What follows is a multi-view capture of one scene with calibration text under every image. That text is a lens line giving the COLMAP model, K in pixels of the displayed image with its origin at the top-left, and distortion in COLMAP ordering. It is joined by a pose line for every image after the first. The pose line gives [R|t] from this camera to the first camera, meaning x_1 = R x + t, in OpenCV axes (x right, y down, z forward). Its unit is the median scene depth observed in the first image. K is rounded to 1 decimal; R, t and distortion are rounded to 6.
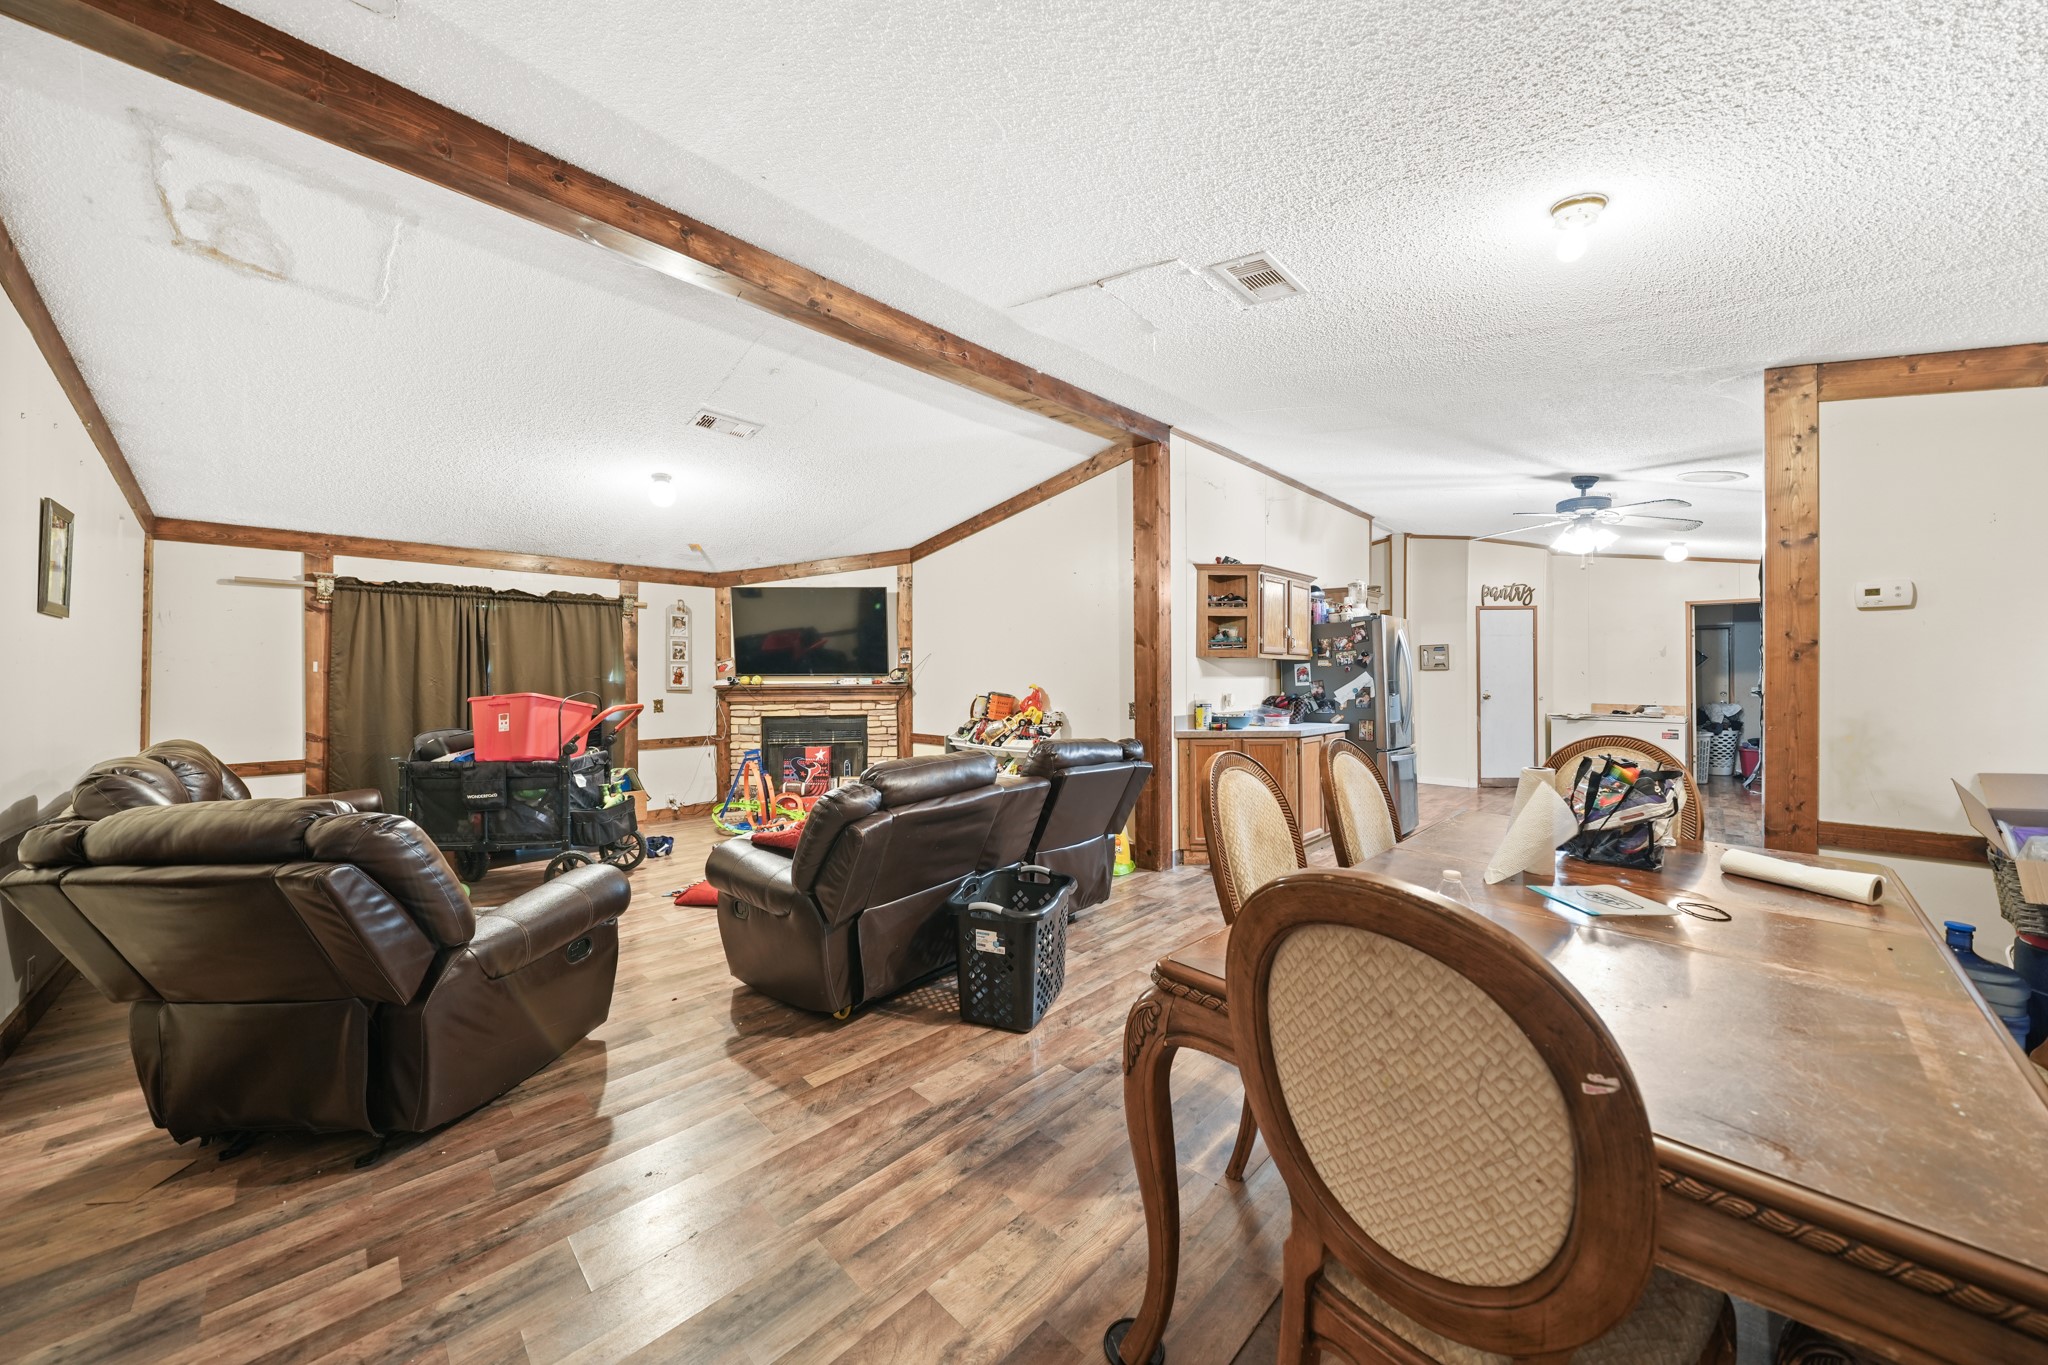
lens RADIAL K [[692.4, 0, 1019.5], [0, 692.4, 673.3], [0, 0, 1]] dist [-0.005817, -0.000038]
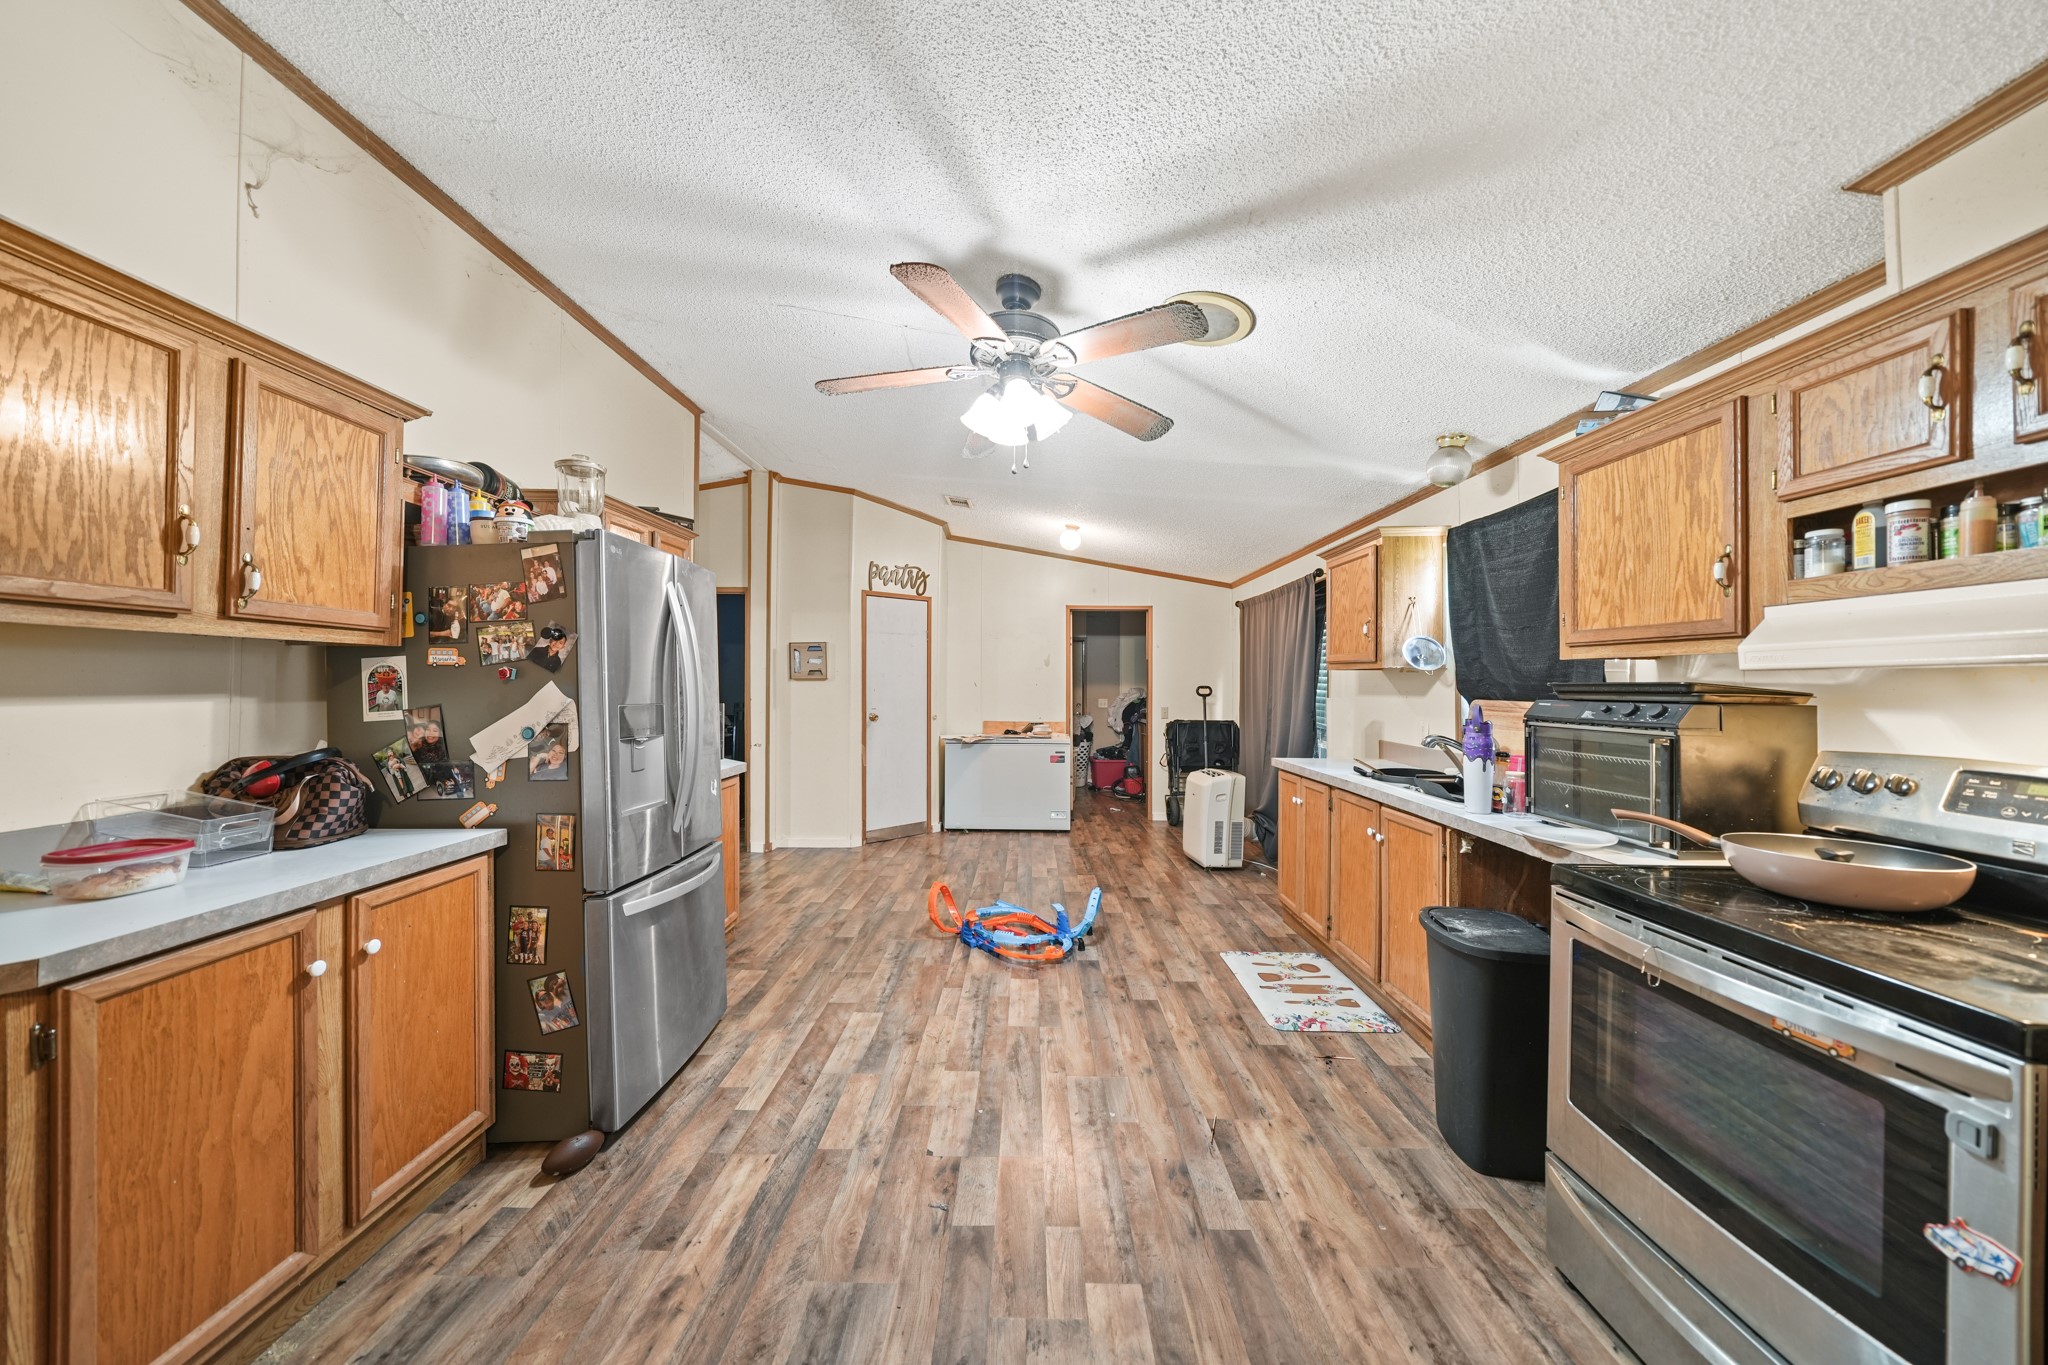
lens RADIAL K [[692.4, 0, 1016.7], [0, 692.4, 680.5], [0, 0, 1]] dist [-0.005817, -0.000038]
pose [[0.716965, 0.008057, 0.697062, 0.294346], [-0.006431, 0.999967, -0.004944, -0.001918], [-0.697079, -0.000938, 0.716994, 0.398450]]
